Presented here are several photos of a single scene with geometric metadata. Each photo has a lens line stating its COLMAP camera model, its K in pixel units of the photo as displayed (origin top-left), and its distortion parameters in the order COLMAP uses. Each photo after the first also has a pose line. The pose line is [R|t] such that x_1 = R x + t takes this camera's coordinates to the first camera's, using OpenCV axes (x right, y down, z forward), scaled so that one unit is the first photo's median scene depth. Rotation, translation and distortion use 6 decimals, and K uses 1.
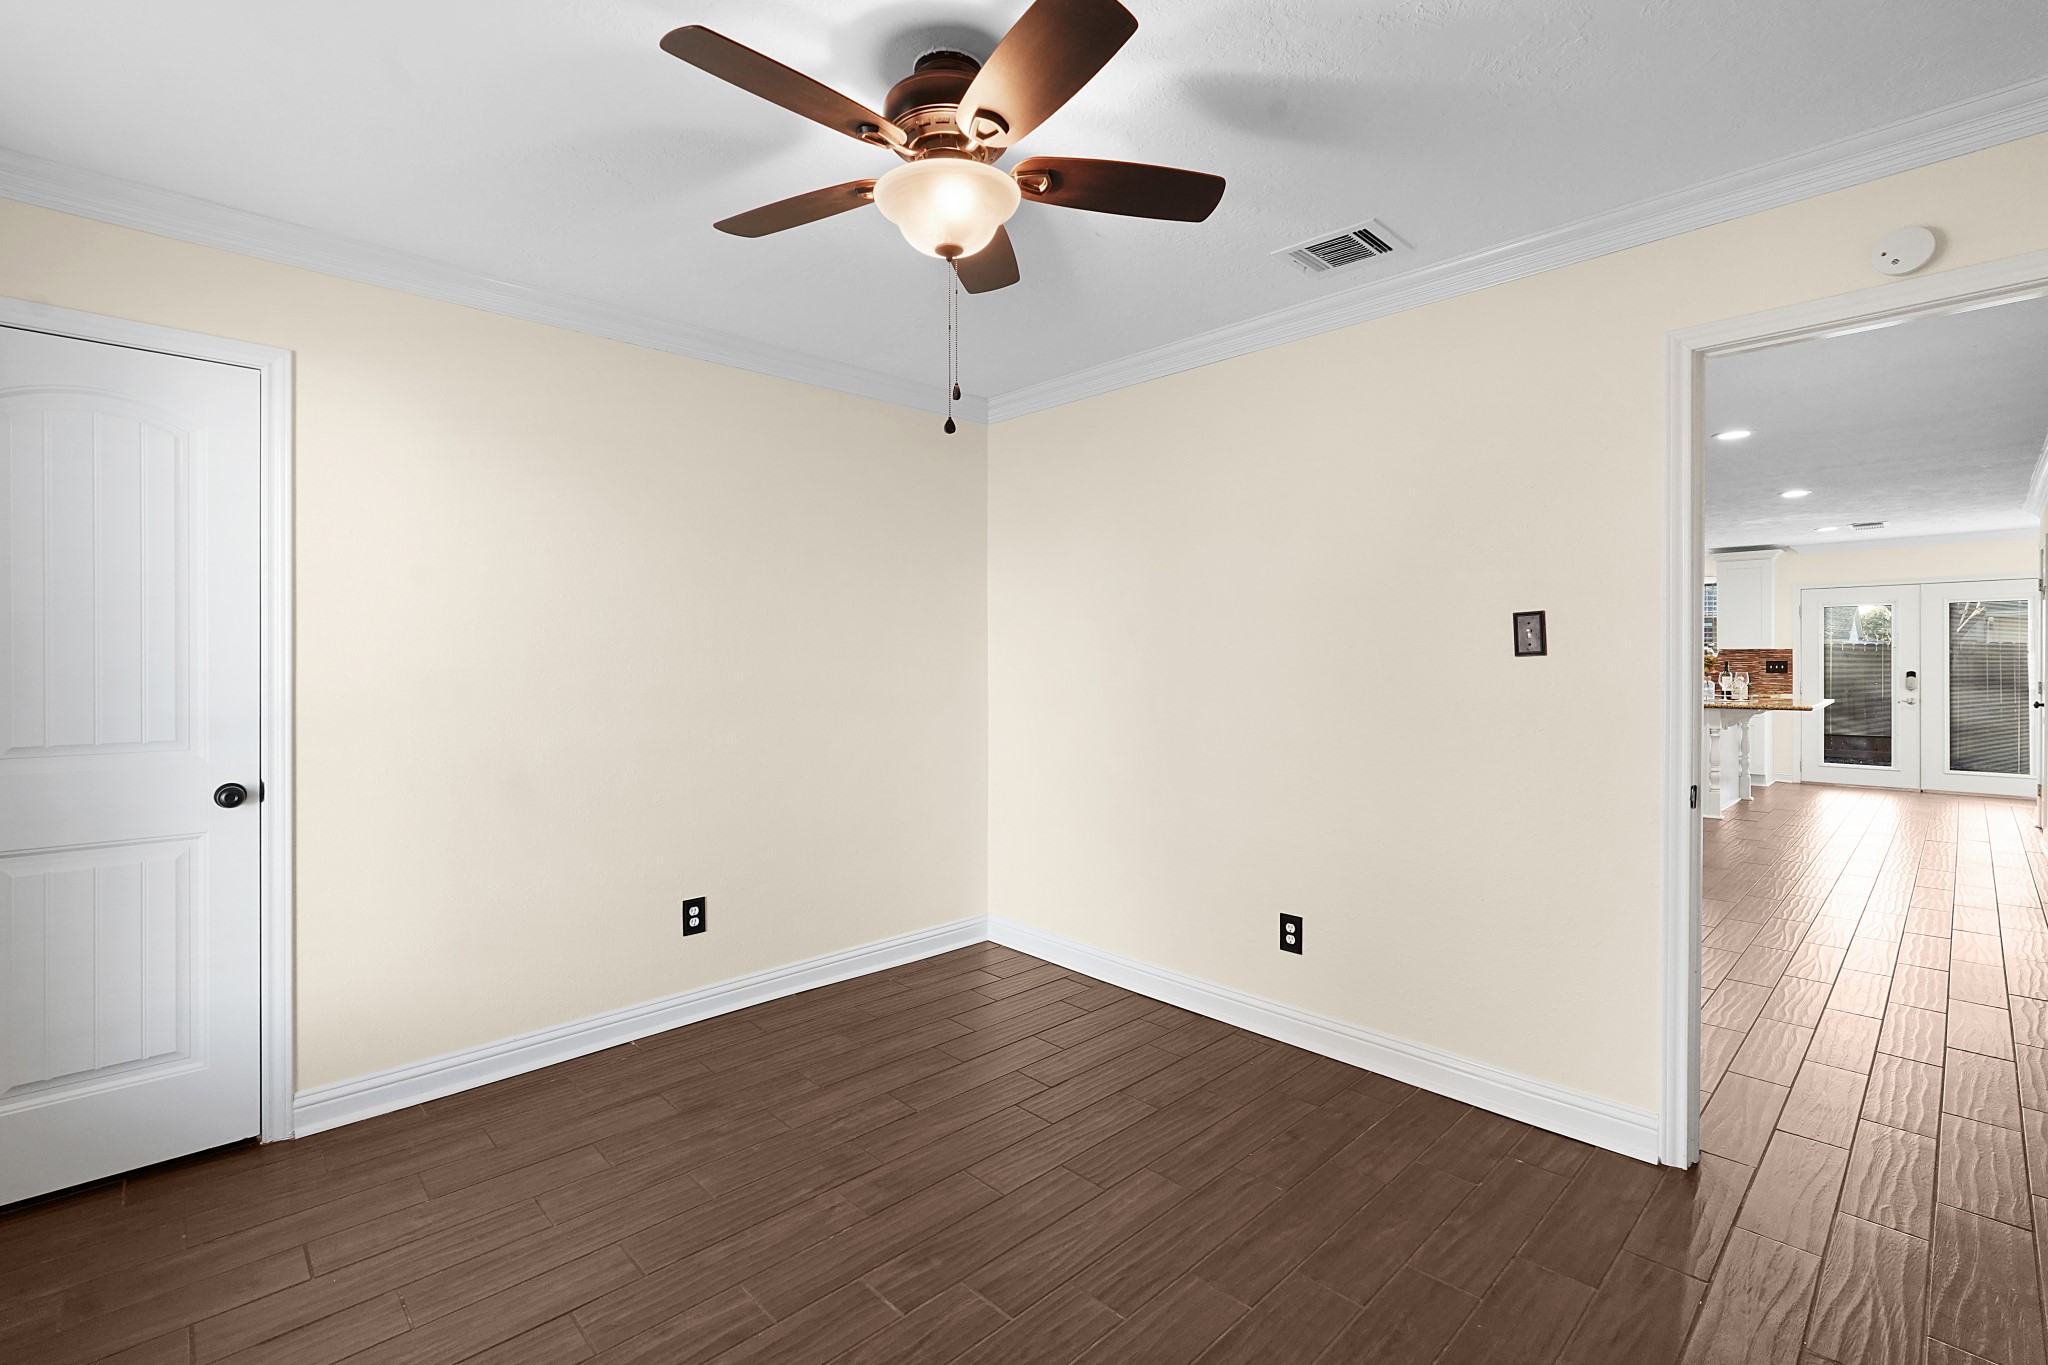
lens RADIAL K [[919.7, 0, 1030.5], [0, 919.7, 654.8], [0, 0, 1]] dist [-0.005549, 0.004137]
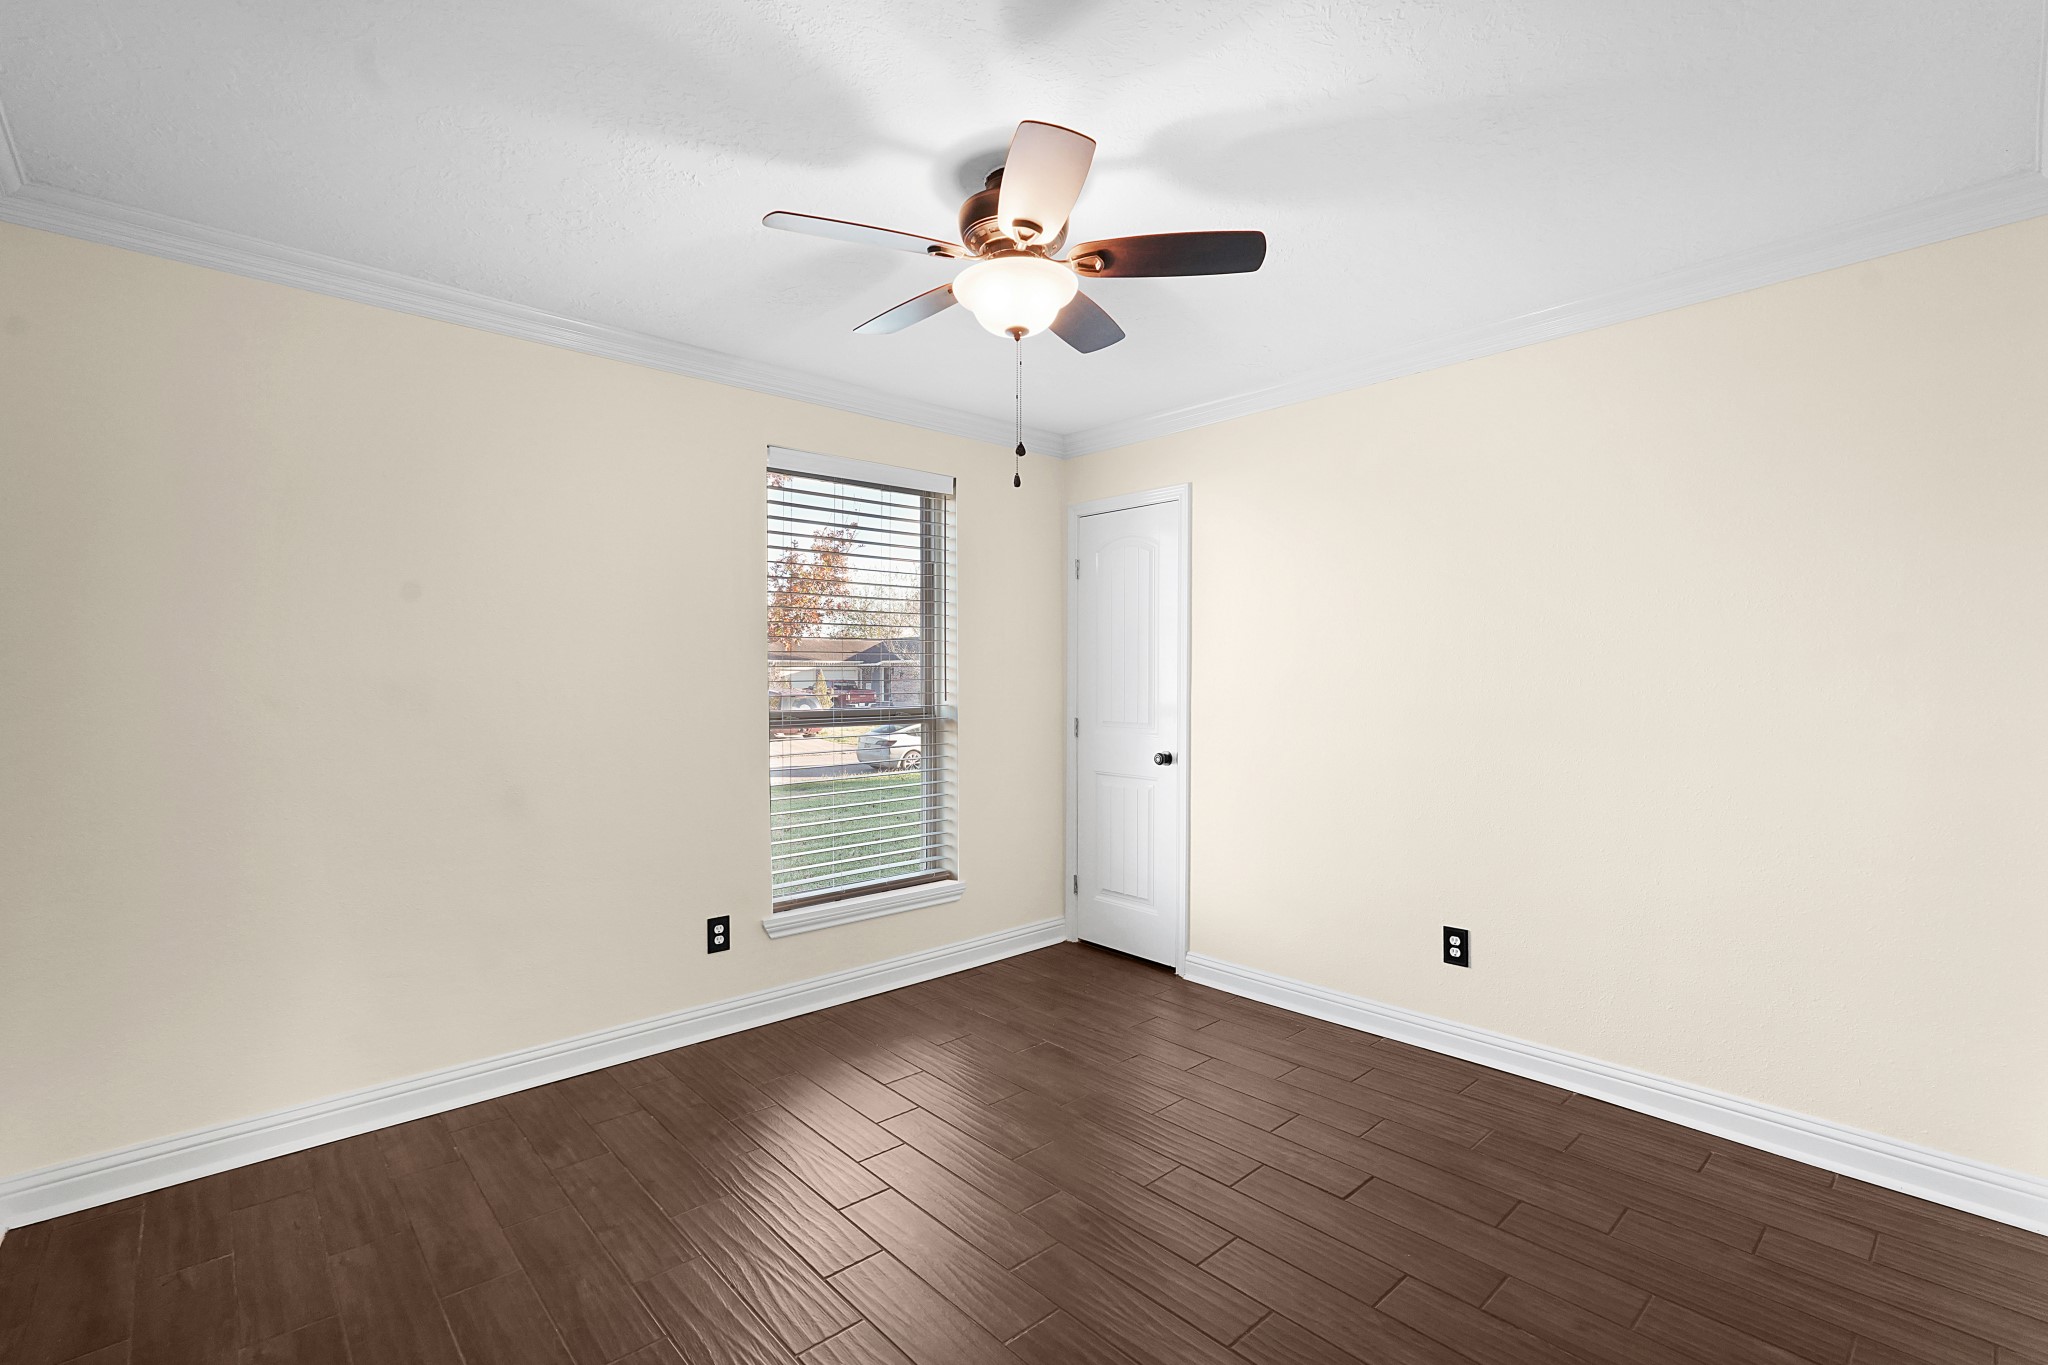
lens RADIAL K [[919.7, 0, 1029.6], [0, 919.7, 681.5], [0, 0, 1]] dist [-0.005549, 0.004137]
pose [[-0.022002, 0.006914, -0.999734, 0.792883], [0.004936, 0.999965, 0.006807, -0.001237], [0.999746, -0.004785, -0.022035, 0.764540]]
